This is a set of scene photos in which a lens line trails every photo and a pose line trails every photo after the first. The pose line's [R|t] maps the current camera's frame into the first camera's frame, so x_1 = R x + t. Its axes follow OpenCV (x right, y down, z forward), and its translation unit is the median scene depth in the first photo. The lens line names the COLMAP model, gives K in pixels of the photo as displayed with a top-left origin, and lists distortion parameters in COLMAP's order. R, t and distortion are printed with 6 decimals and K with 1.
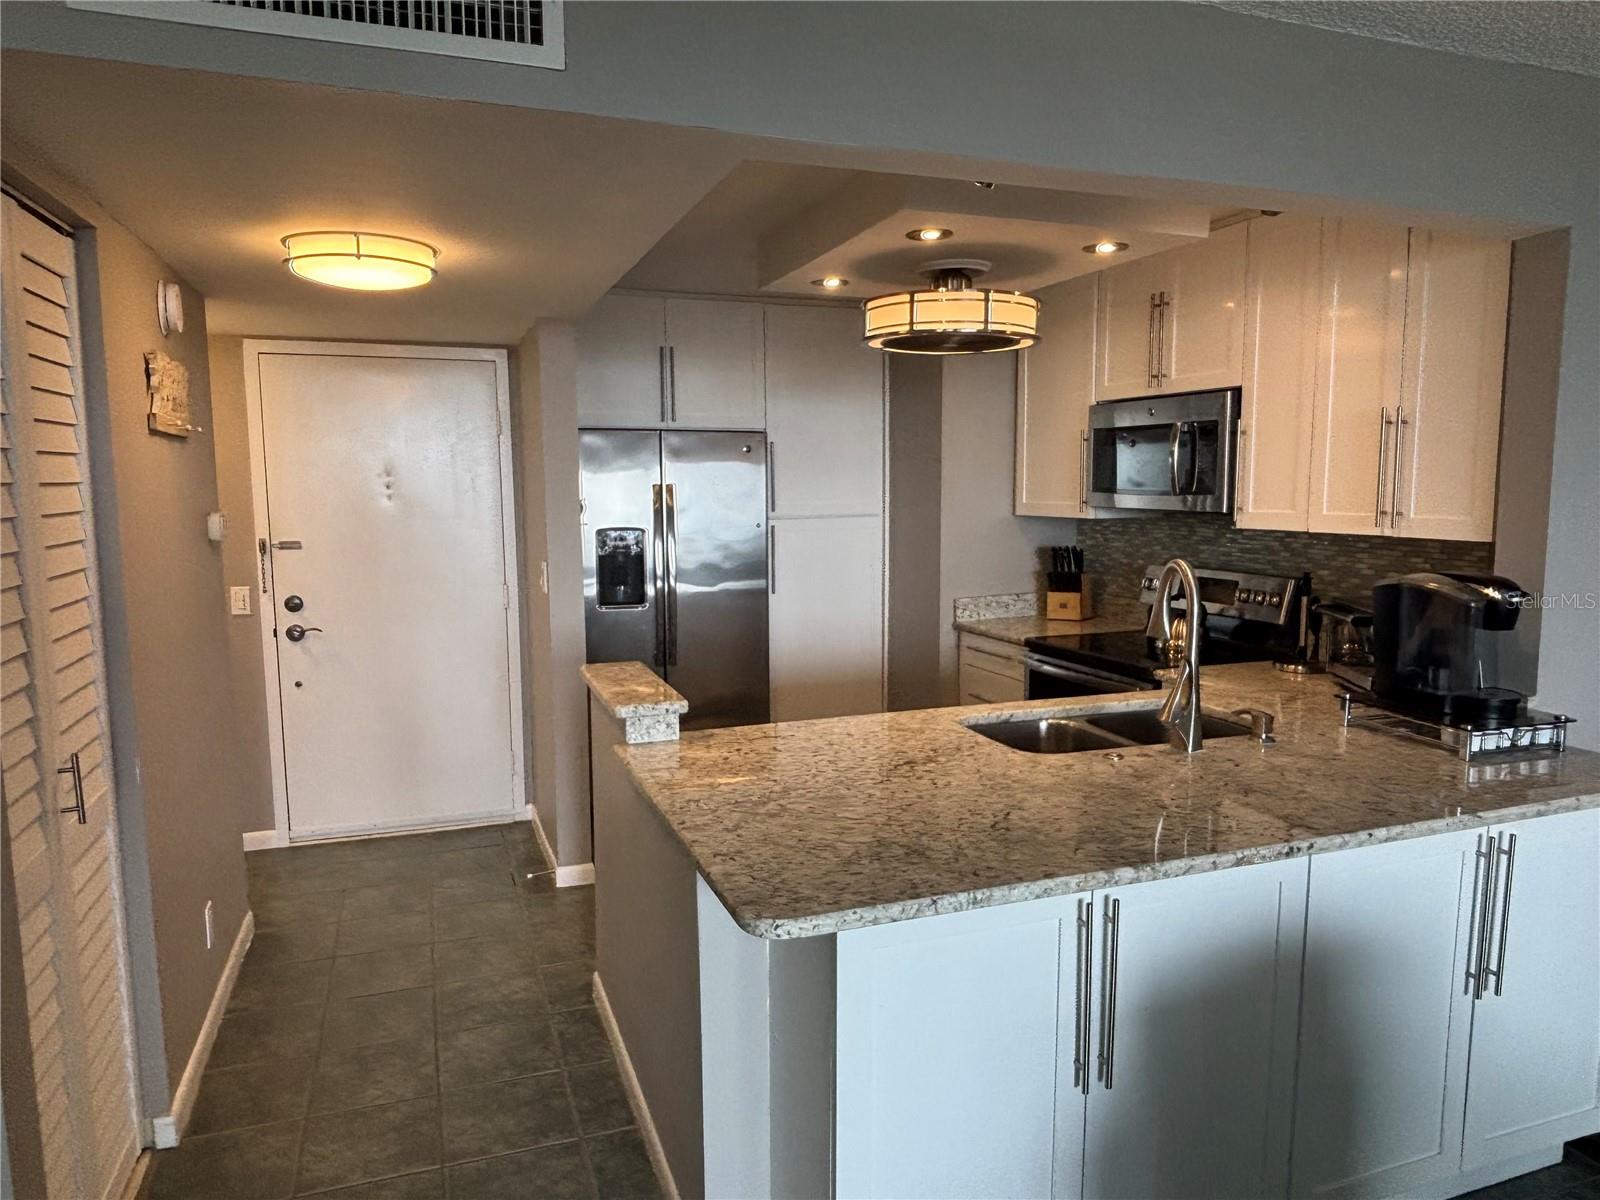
lens RADIAL K [[1057.9, 0, 800.0], [0, 1057.9, 600.0], [0, 0, 1]] dist [0.000395, -0.000985]
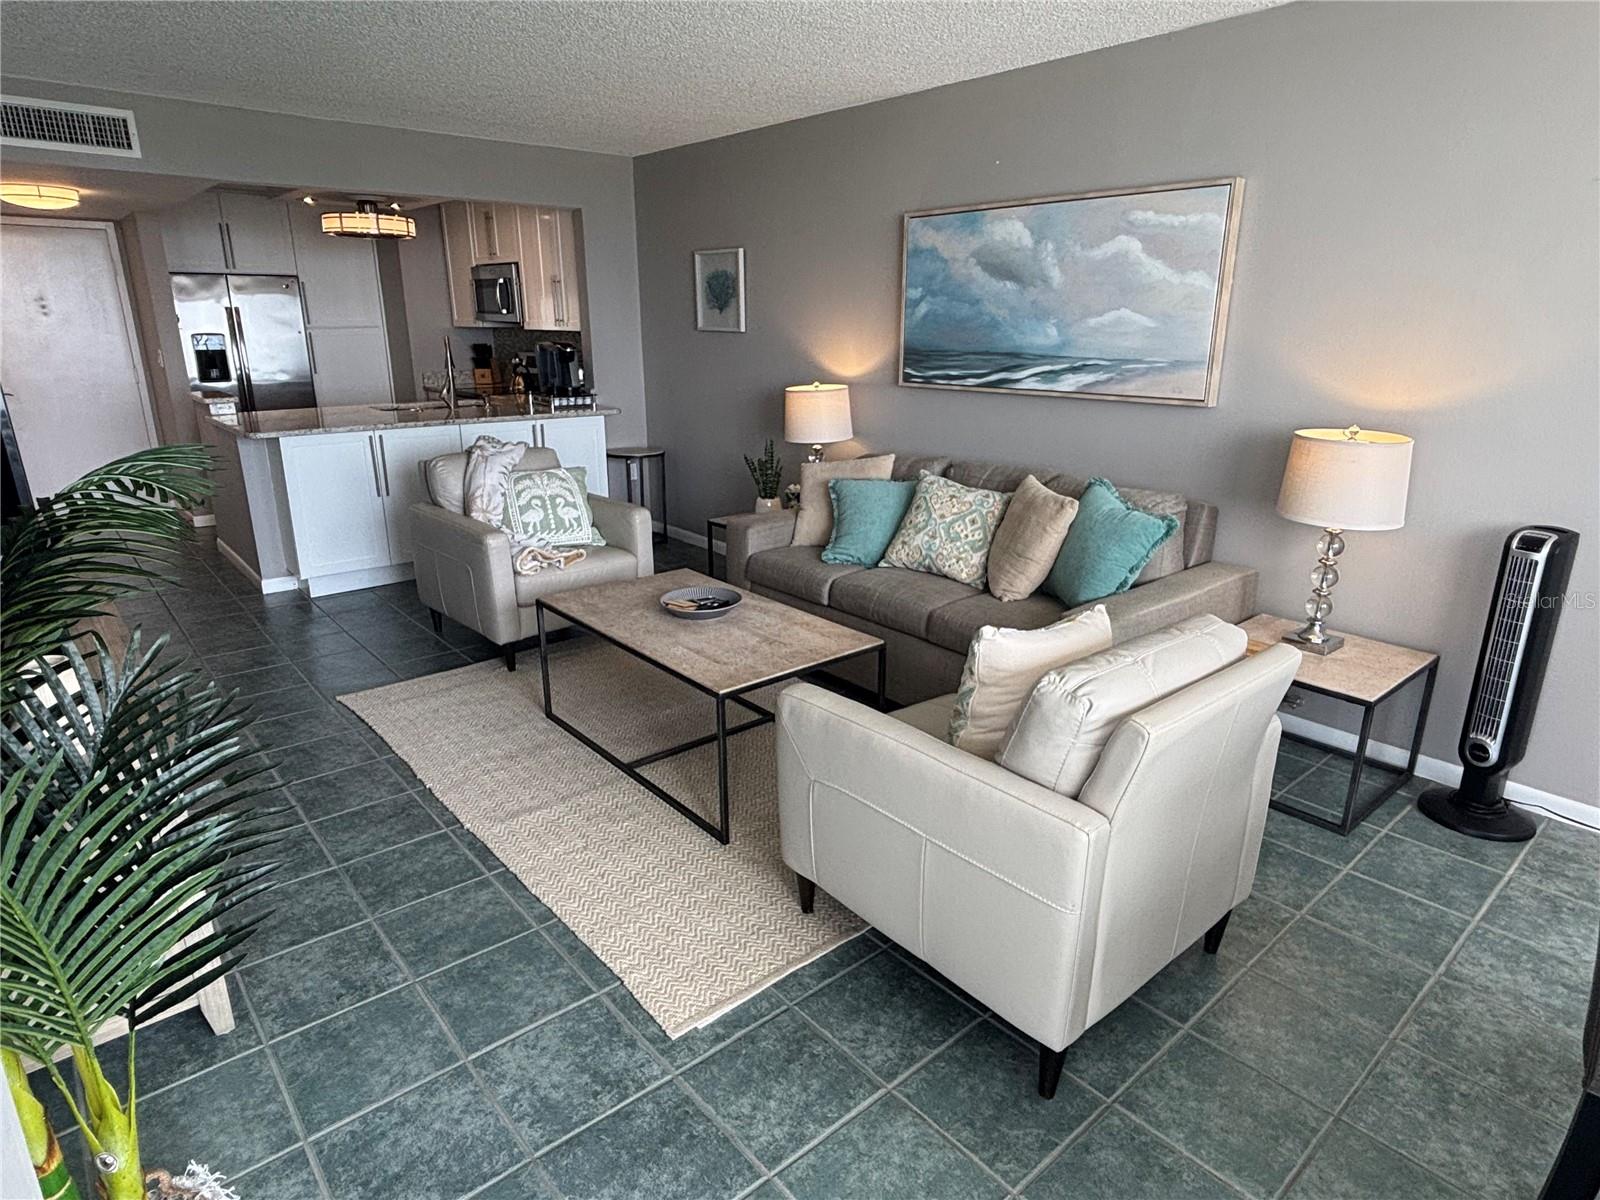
lens RADIAL K [[925.7, 0, 800.0], [0, 925.7, 600.0], [0, 0, 1]] dist [-0.008345, -0.002338]
pose [[0.935333, -0.095620, 0.340600, 0.179507], [0.030146, 0.980820, 0.192569, 0.097614], [-0.352481, -0.169848, 0.920276, -0.789732]]
